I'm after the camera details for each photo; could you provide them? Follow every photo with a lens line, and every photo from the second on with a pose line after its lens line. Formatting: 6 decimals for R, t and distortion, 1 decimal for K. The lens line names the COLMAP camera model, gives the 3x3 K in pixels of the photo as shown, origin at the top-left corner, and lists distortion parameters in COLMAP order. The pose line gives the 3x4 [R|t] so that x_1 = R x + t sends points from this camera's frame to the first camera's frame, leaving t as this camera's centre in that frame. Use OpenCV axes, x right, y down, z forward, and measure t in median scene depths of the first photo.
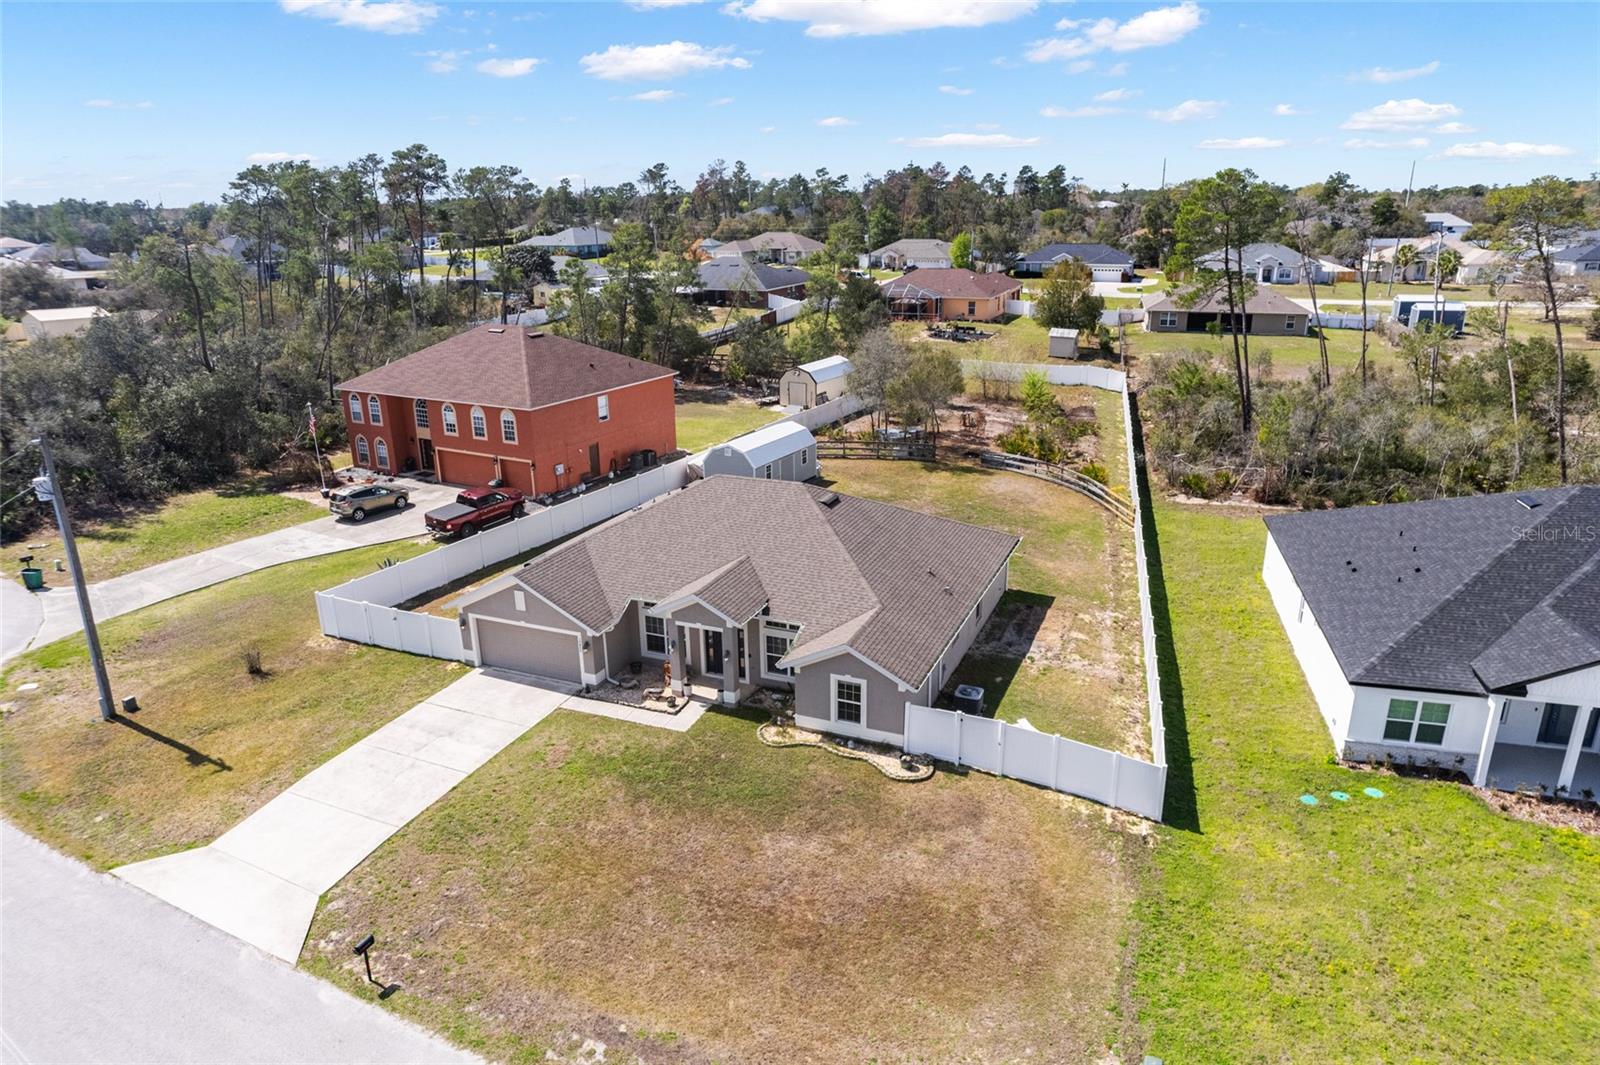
lens RADIAL K [[1025.2, 0, 805.9], [0, 1025.2, 540.6], [0, 0, 1]] dist [-0.072046, 0.073968]
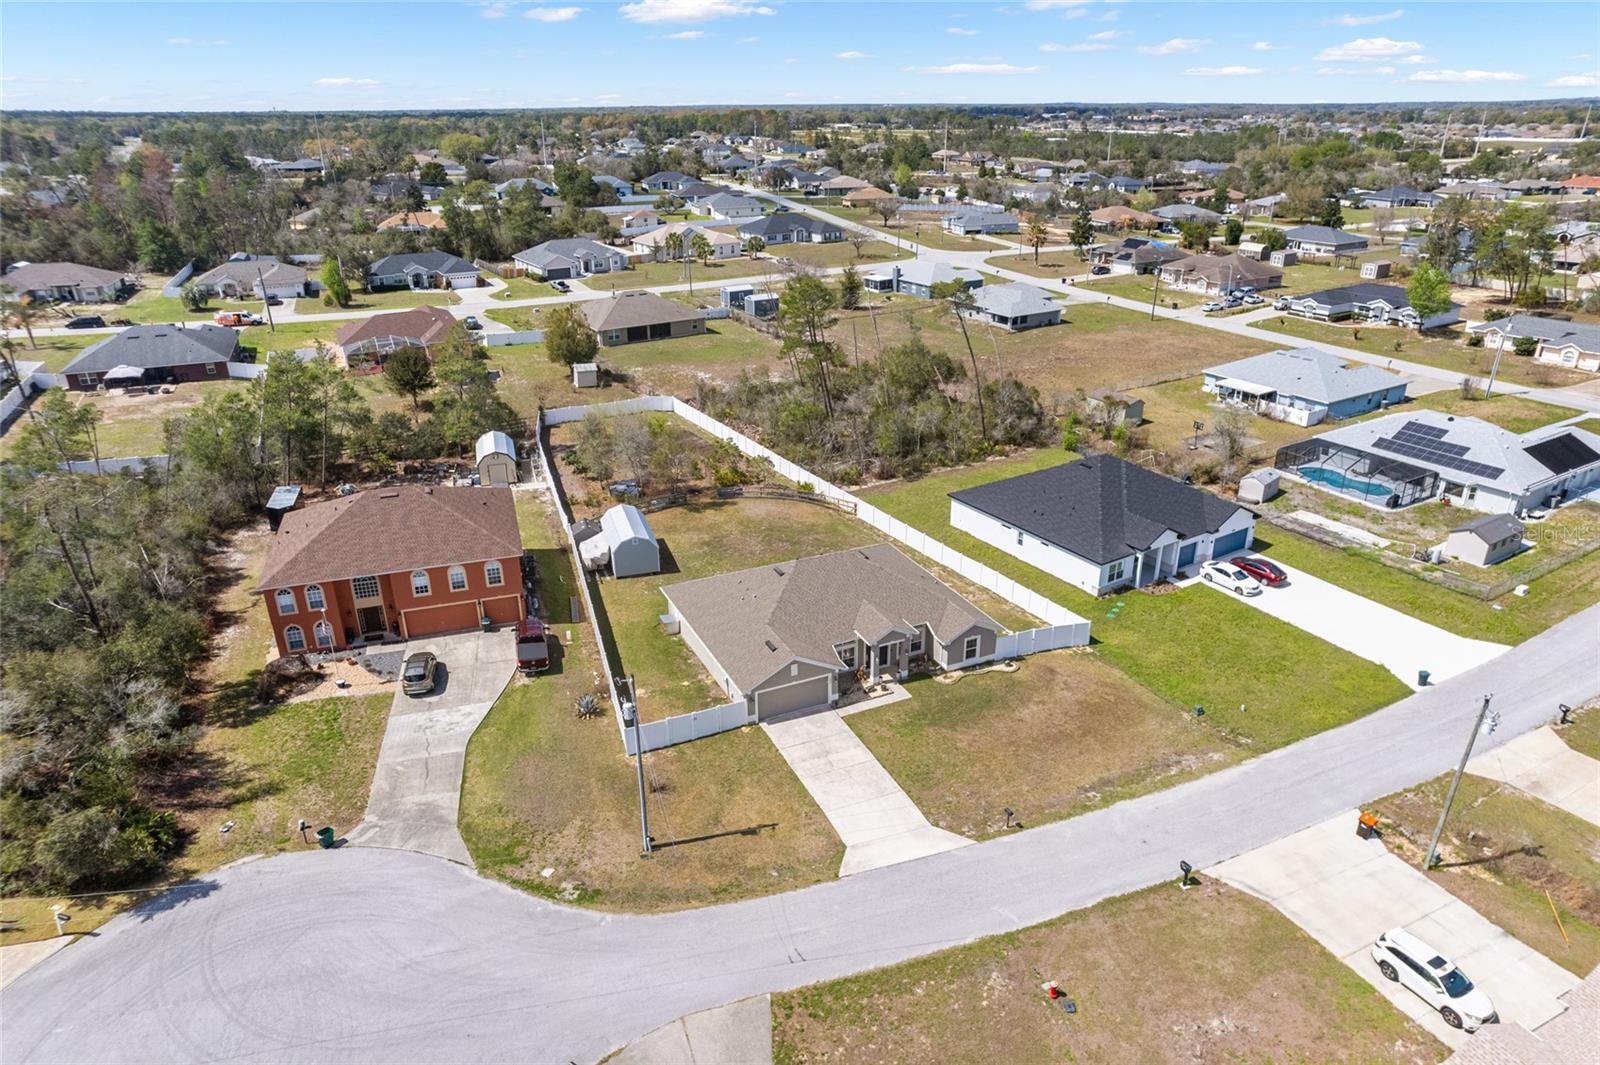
lens RADIAL K [[1016.1, 0, 805.3], [0, 1016.1, 557.7], [0, 0, 1]] dist [-0.060268, 0.052227]
pose [[0.672453, -0.297414, 0.677755, -1.317728], [0.233964, 0.954175, 0.186578, -0.413069], [-0.702188, 0.033105, 0.711222, -0.180431]]
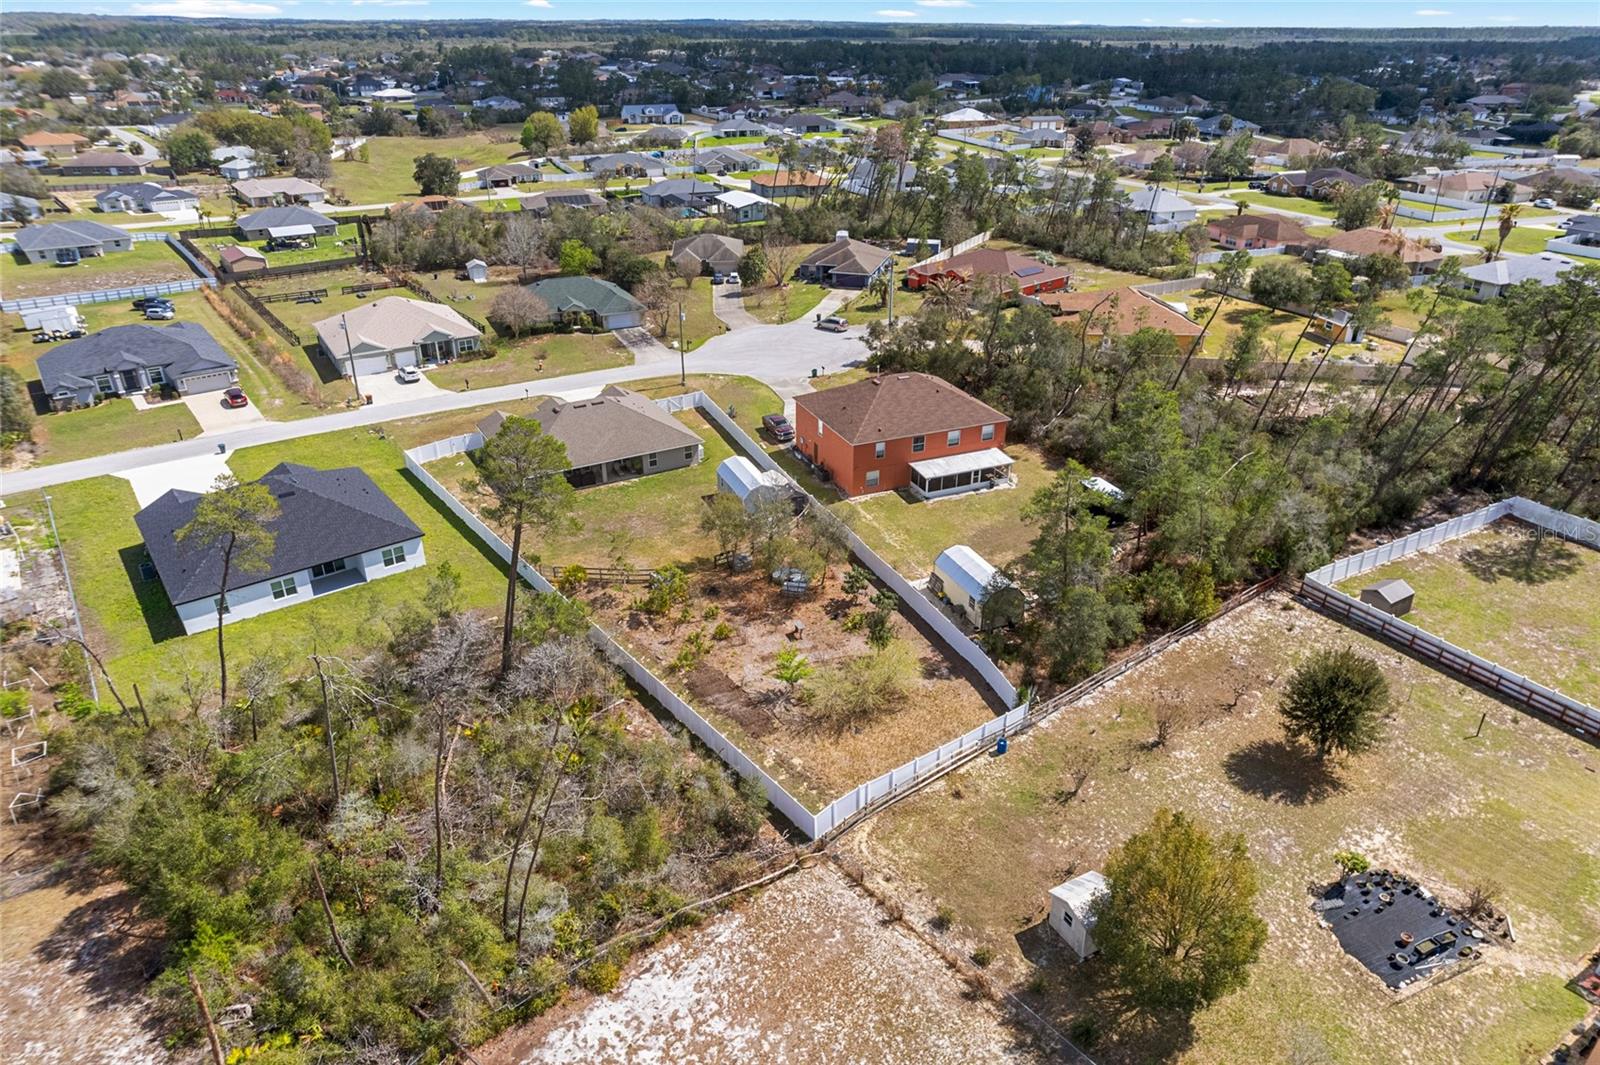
lens RADIAL K [[1025.2, 0, 805.9], [0, 1025.2, 540.6], [0, 0, 1]] dist [-0.072046, 0.073968]
pose [[-0.599576, 0.374284, -0.707404, 1.661036], [-0.254413, 0.748916, 0.611881, -1.597228], [0.758804, 0.546842, -0.353809, 2.717056]]
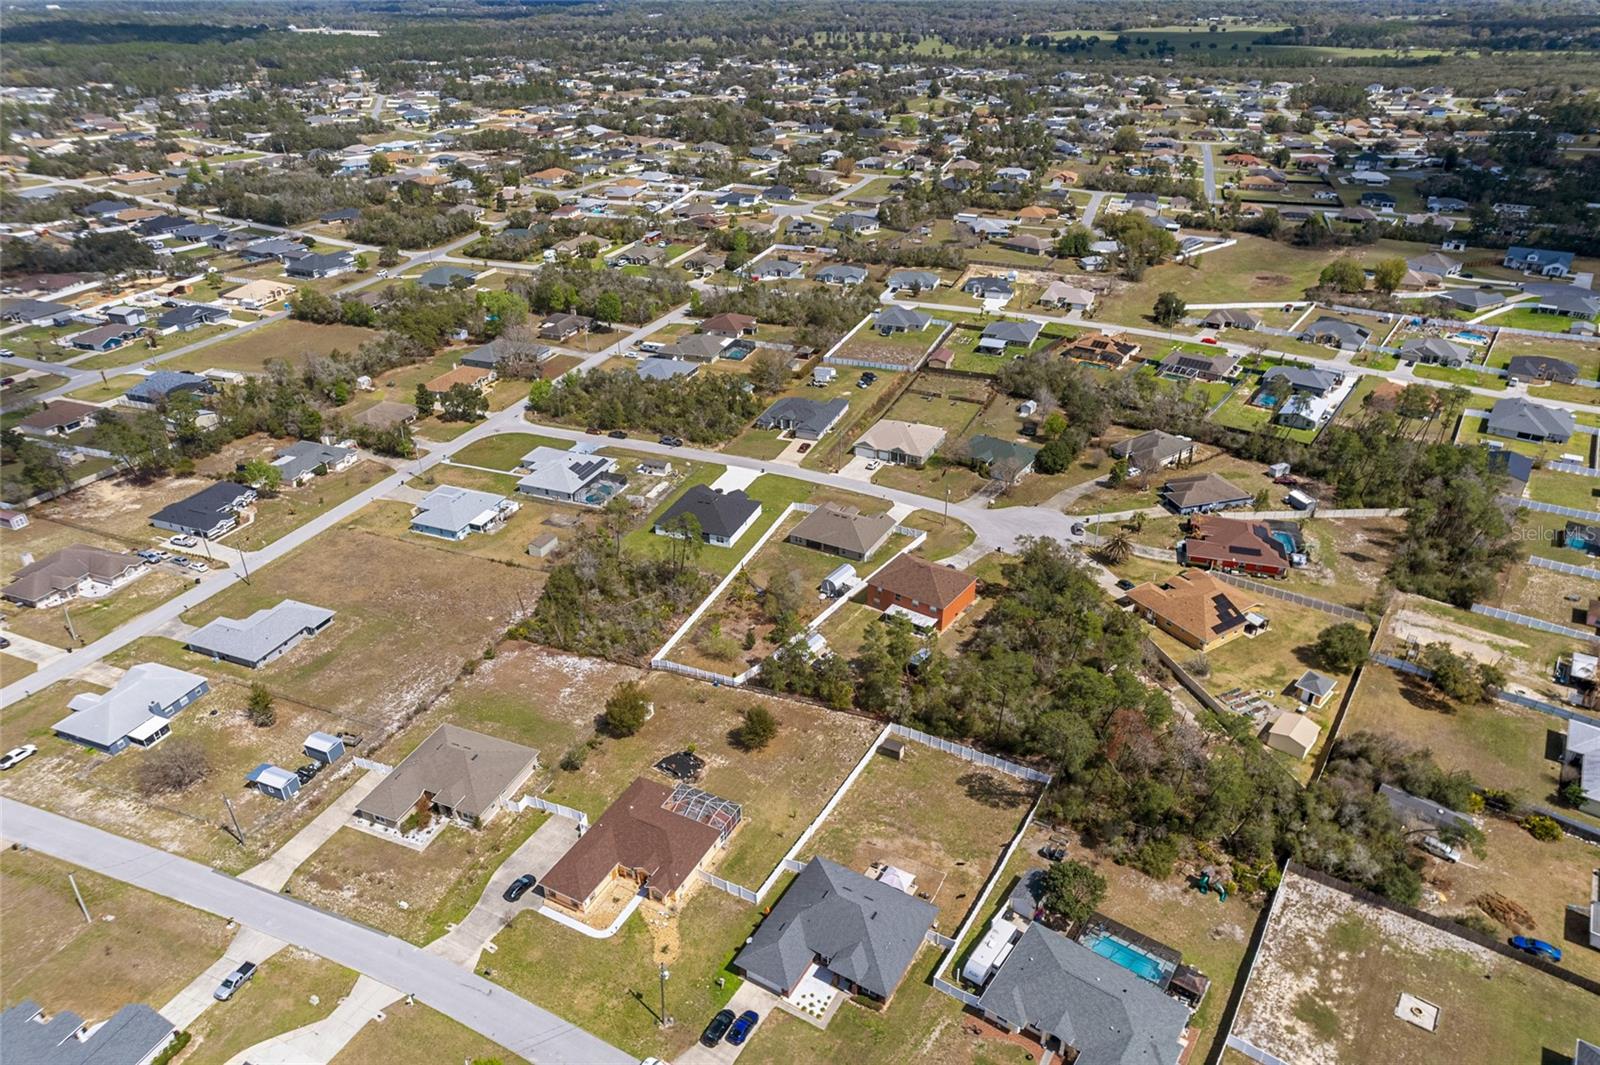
lens RADIAL K [[1025.2, 0, 805.9], [0, 1025.2, 540.6], [0, 0, 1]] dist [-0.072046, 0.073968]
pose [[-0.994725, -0.032060, 0.097443, -0.423828], [0.050493, 0.673839, 0.737151, -4.322610], [-0.089294, 0.738182, -0.668665, 5.188422]]
